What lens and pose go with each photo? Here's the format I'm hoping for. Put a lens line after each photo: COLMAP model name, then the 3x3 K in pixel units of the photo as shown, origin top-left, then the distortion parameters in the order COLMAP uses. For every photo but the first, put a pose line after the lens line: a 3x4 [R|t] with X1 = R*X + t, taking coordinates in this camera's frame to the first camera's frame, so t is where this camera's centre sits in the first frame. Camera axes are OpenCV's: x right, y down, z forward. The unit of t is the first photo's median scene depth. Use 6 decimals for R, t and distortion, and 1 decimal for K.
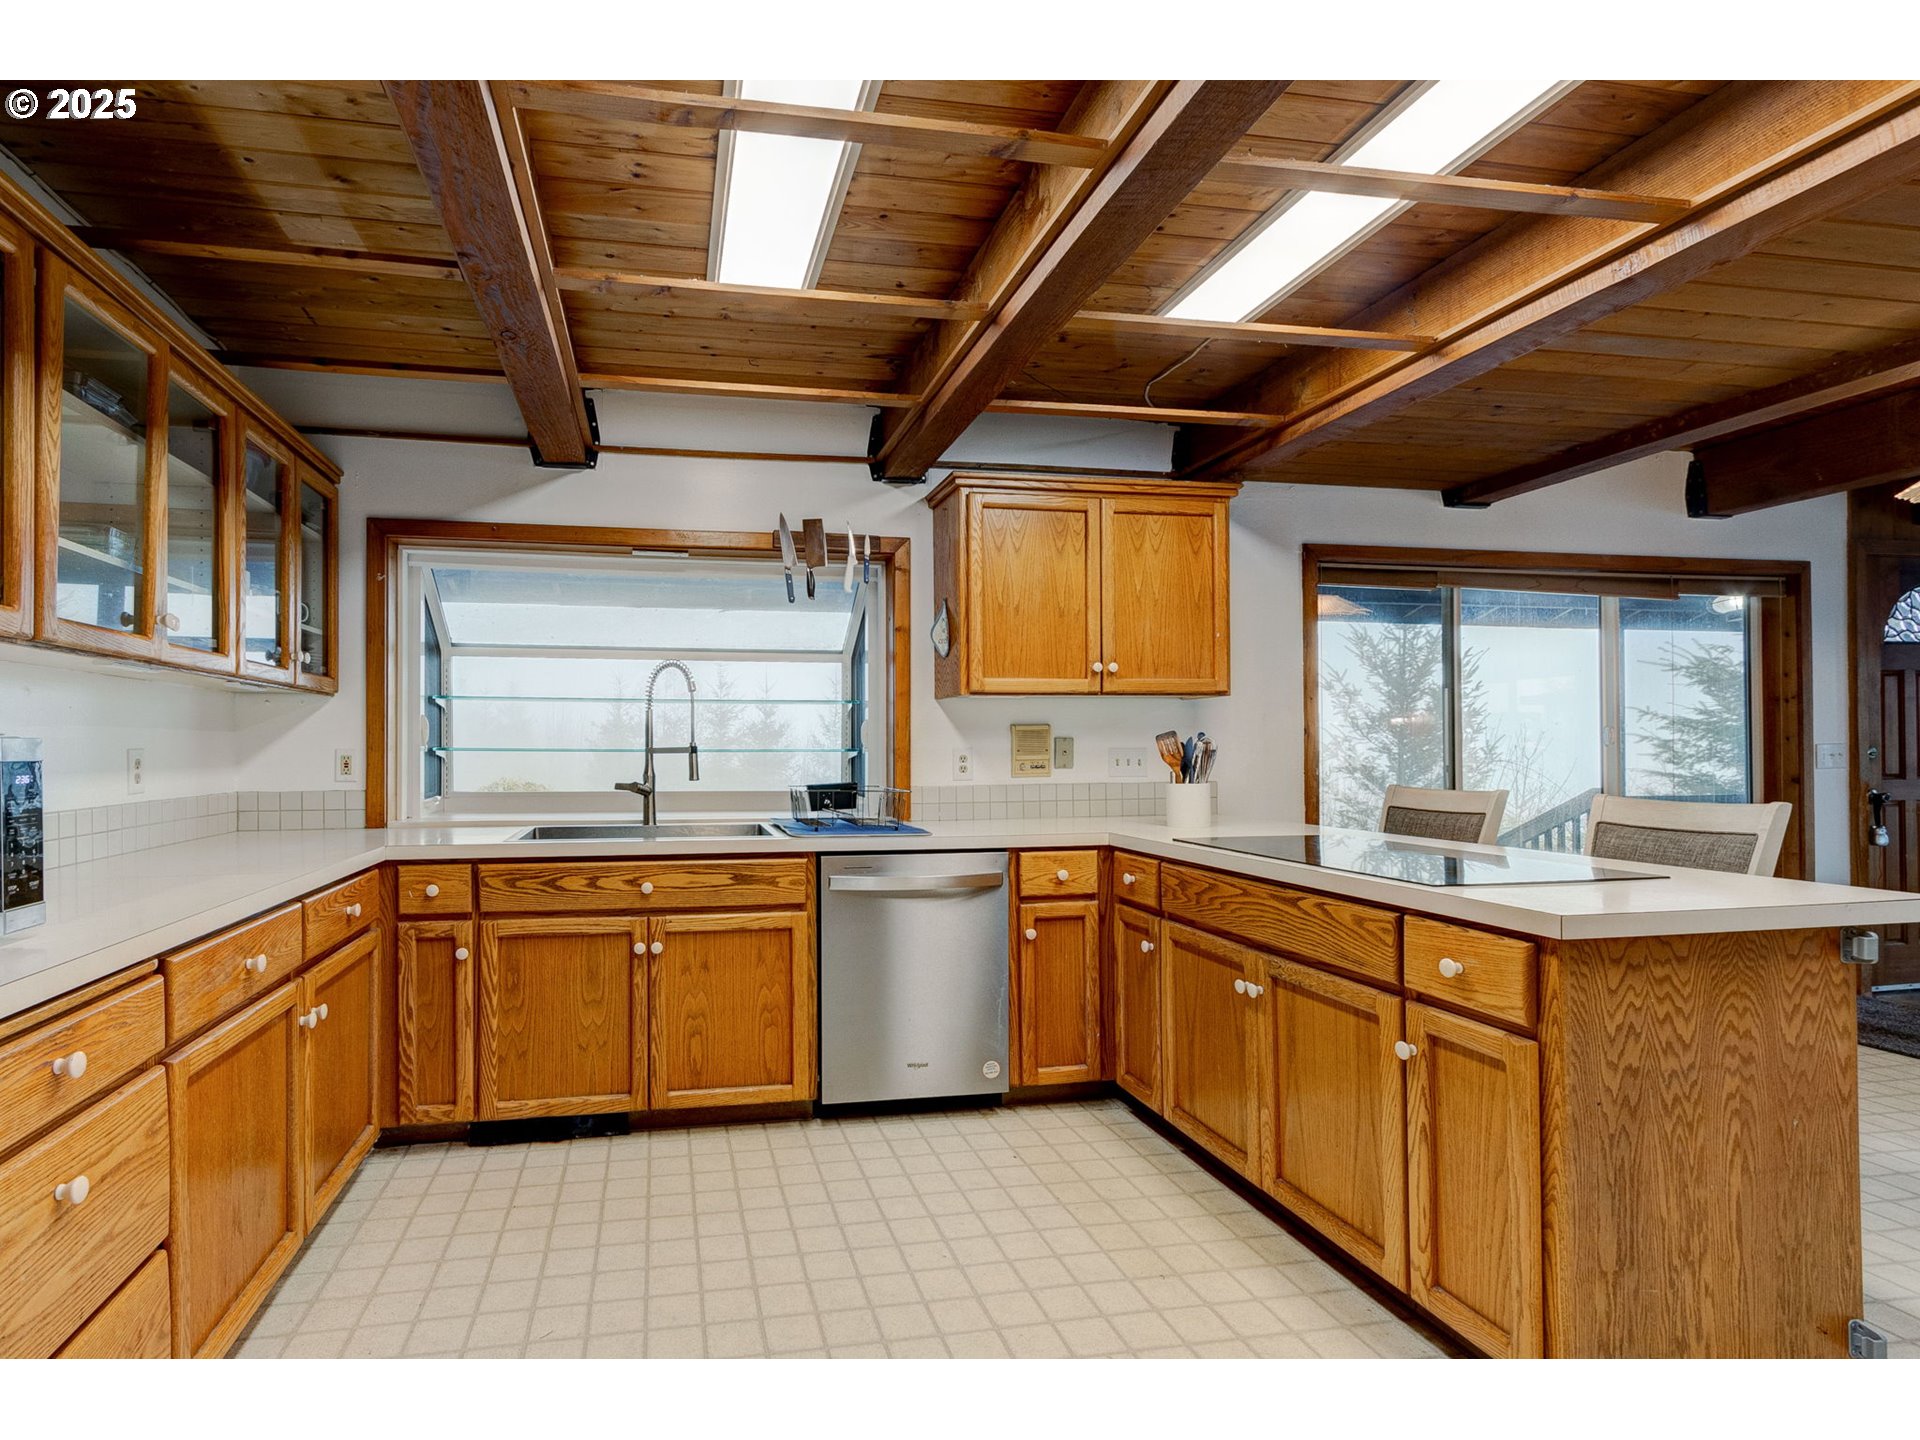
lens RADIAL K [[915.6, 0, 961.9], [0, 915.6, 728.8], [0, 0, 1]] dist [-0.001611, -0.001520]
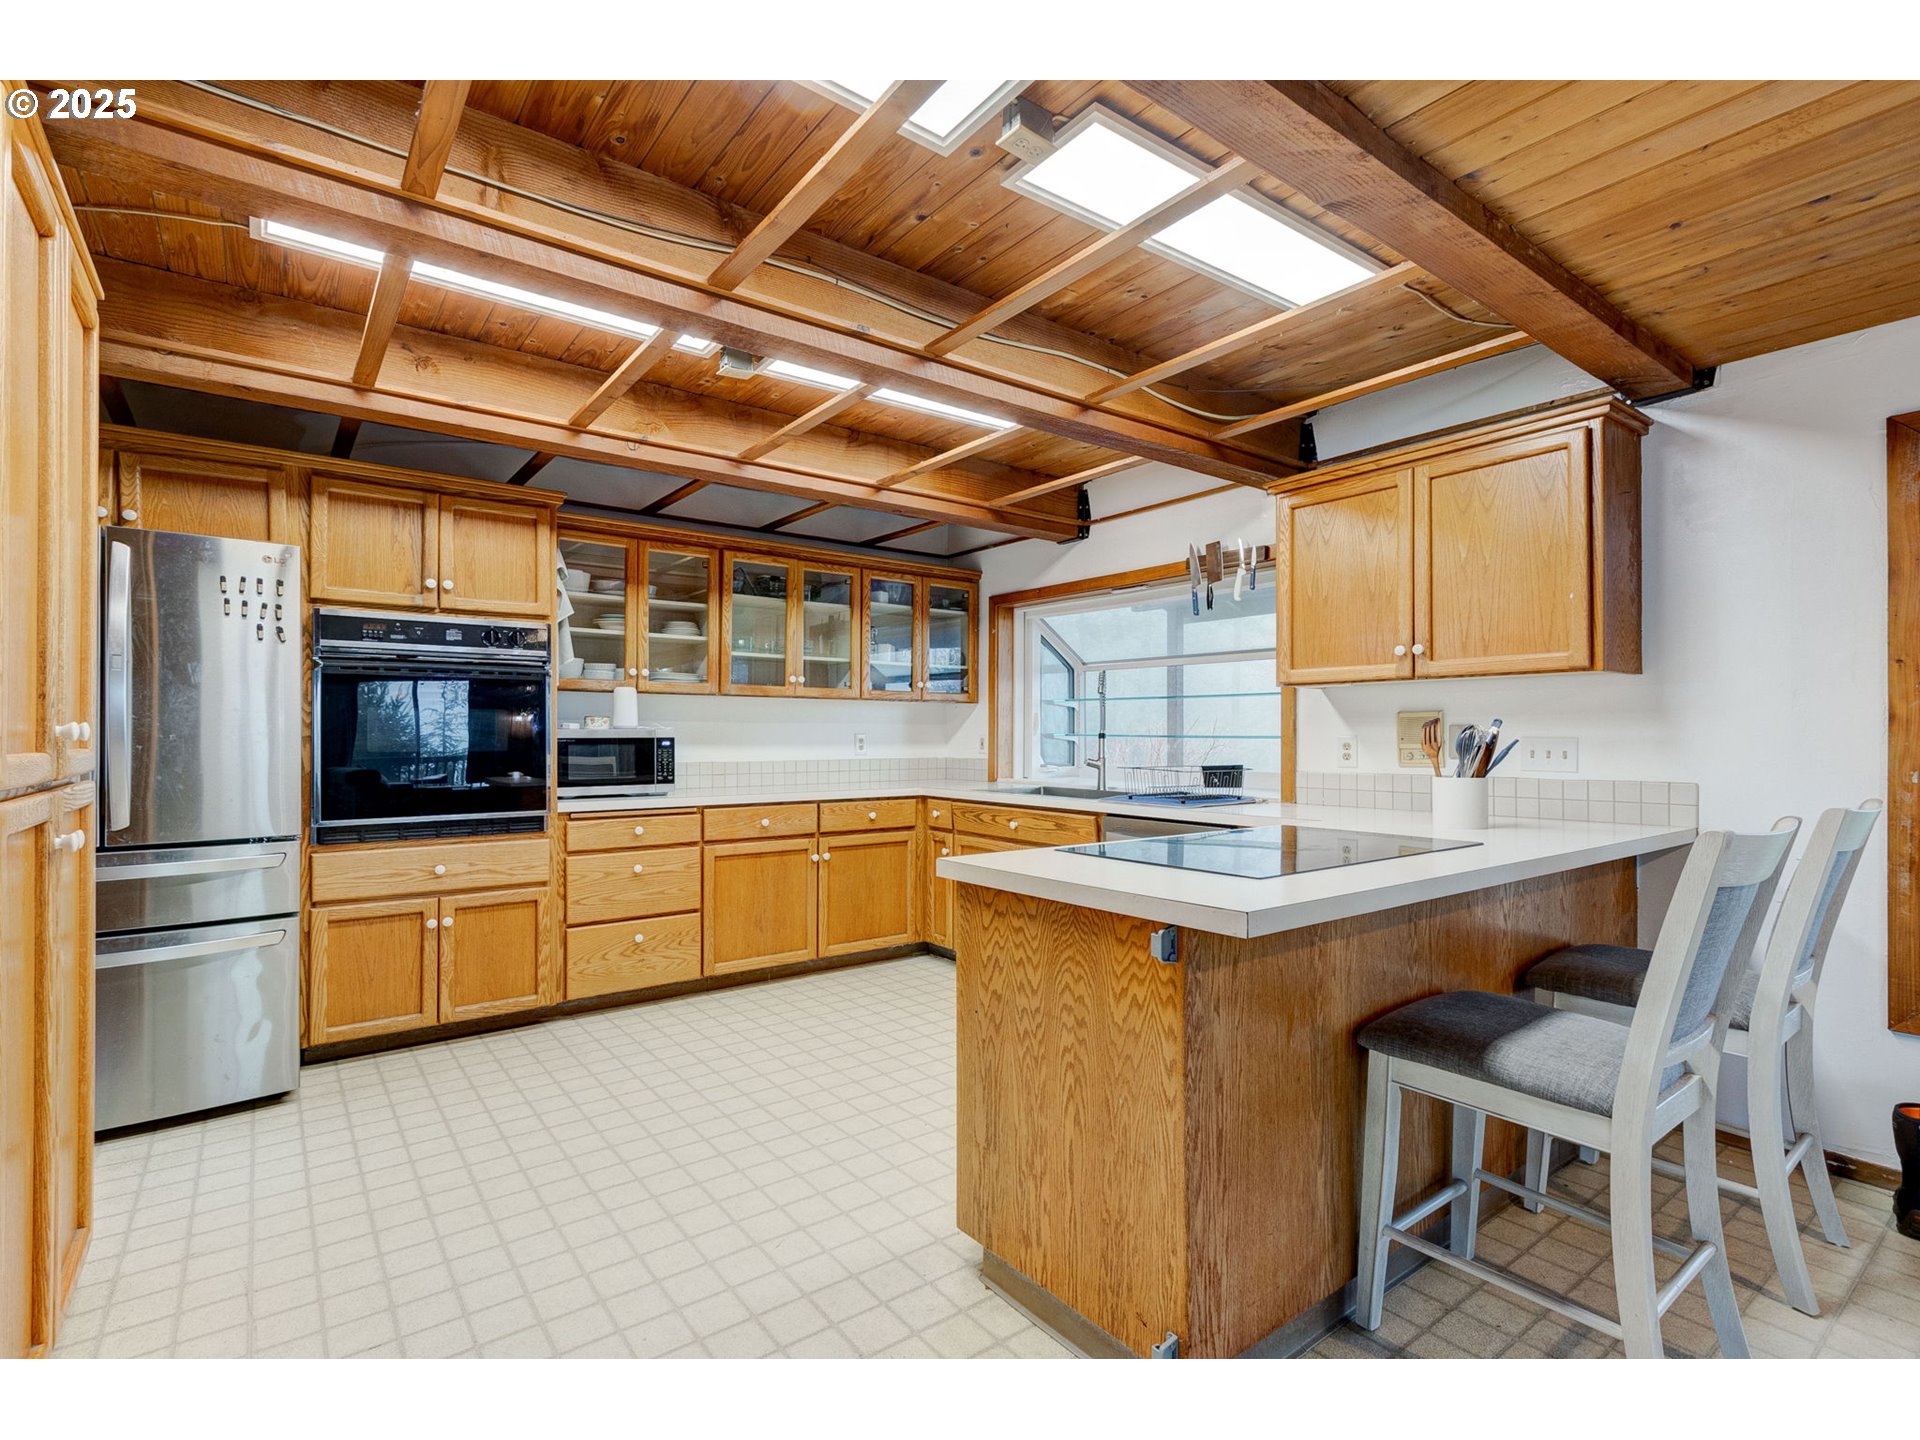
lens RADIAL K [[915.6, 0, 961.9], [0, 915.6, 728.8], [0, 0, 1]] dist [-0.001611, -0.001520]
pose [[0.468747, -0.001908, -0.883330, 1.731359], [0.014566, 0.999878, 0.005570, 0.002814], [0.883212, -0.015478, 0.468718, 0.361573]]
